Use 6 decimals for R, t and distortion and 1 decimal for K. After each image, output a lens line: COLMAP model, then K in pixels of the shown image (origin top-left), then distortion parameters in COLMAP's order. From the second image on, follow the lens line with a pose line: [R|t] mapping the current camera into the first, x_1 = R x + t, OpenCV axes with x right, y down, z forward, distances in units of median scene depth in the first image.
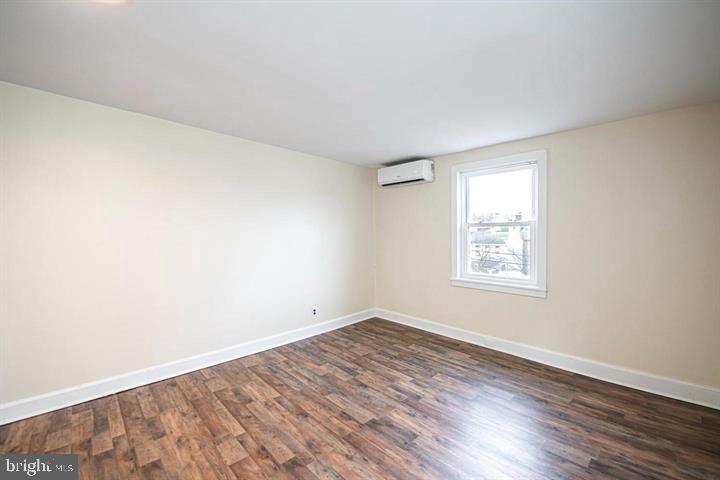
lens RADIAL K [[308.1, 0, 377.1], [0, 308.1, 238.5], [0, 0, 1]] dist [-0.016005, -0.000259]
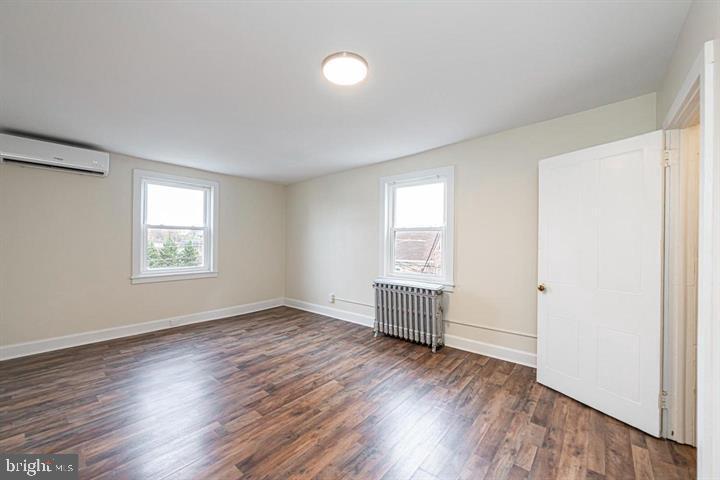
lens RADIAL K [[292.8, 0, 364.3], [0, 292.8, 239.2], [0, 0, 1]] dist [0.002259, -0.000644]
pose [[-0.123934, 0.008761, 0.992252, -0.979278], [0.011490, 0.999907, -0.007393, 0.022136], [-0.992224, 0.010485, -0.124023, 0.413047]]
